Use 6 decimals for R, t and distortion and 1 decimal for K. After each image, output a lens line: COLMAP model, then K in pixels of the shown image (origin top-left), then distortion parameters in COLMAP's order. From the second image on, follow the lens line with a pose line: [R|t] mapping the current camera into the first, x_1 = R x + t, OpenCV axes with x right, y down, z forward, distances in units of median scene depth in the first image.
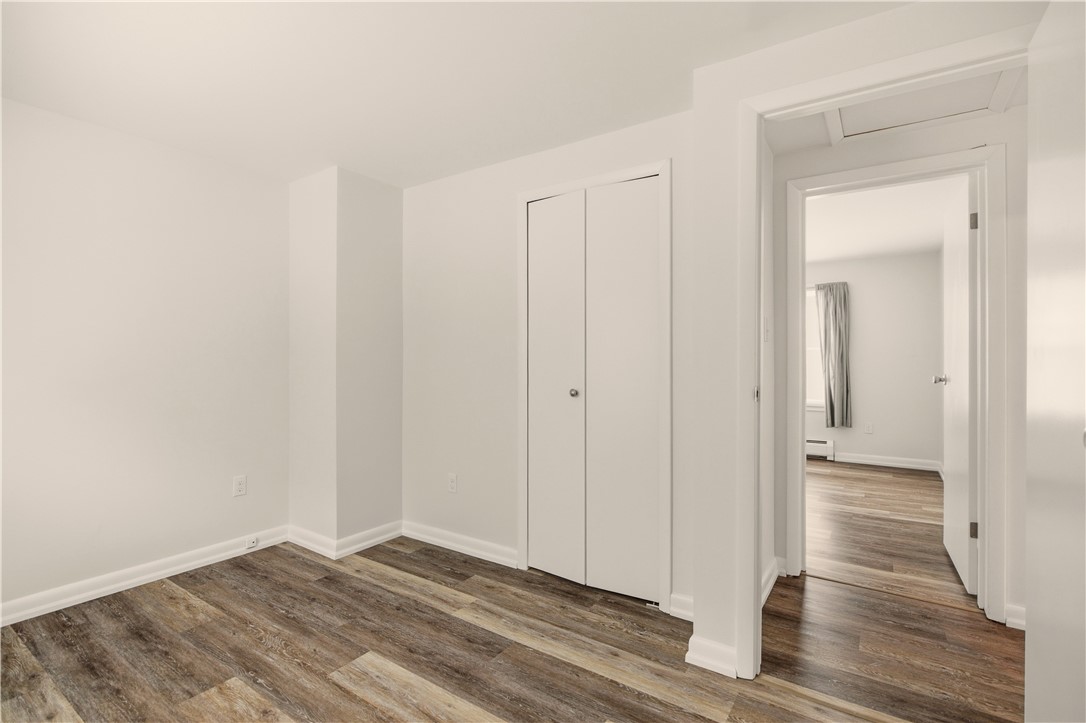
lens RADIAL K [[499.8, 0, 549.8], [0, 499.8, 361.6], [0, 0, 1]] dist [-0.006447, -0.000188]
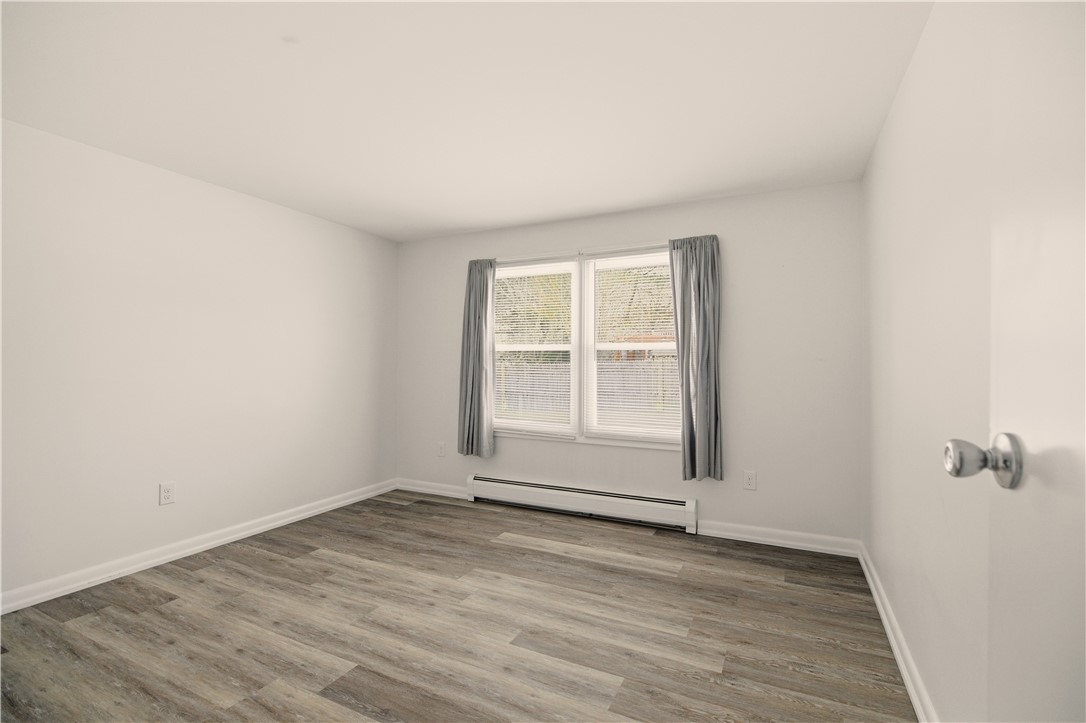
lens RADIAL K [[499.8, 0, 545.9], [0, 499.8, 361.7], [0, 0, 1]] dist [-0.006447, -0.000188]
pose [[0.990209, 0.008387, 0.139344, 0.311358], [-0.006512, 0.999882, -0.013912, 0.001842], [-0.139444, 0.012869, 0.990146, 0.437426]]
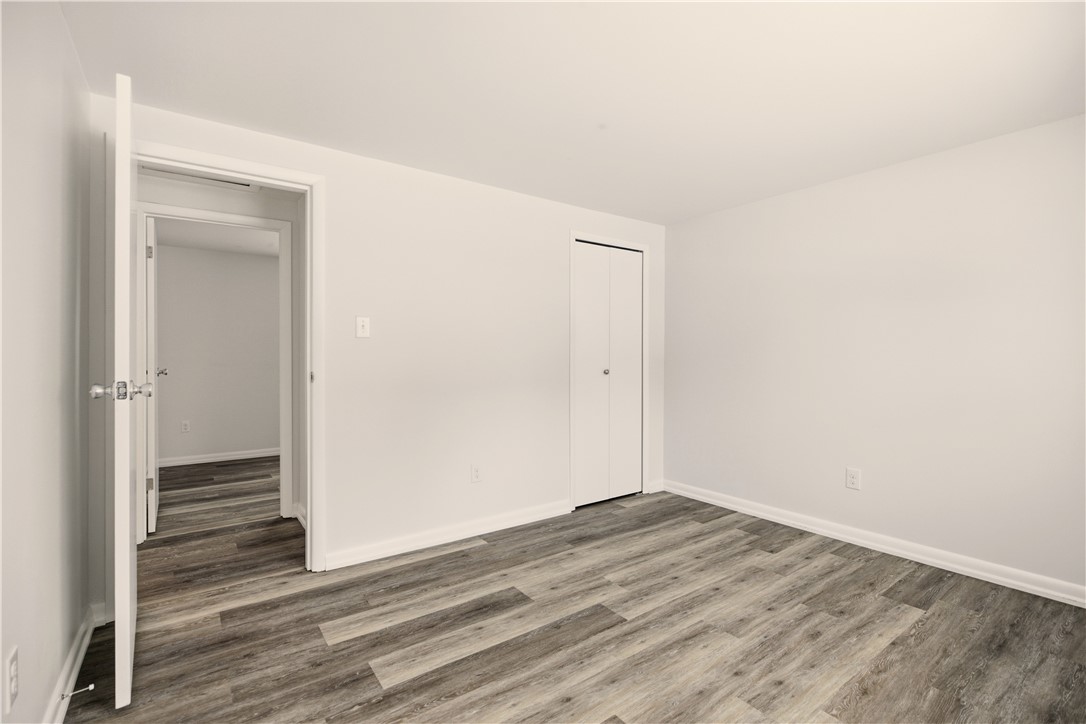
lens RADIAL K [[499.8, 0, 574.0], [0, 499.8, 353.4], [0, 0, 1]] dist [-0.006447, -0.000188]
pose [[-0.313556, -0.000235, -0.949570, 0.618191], [-0.007665, 0.999968, 0.002283, -0.007496], [0.949539, 0.007994, -0.313548, 0.869390]]
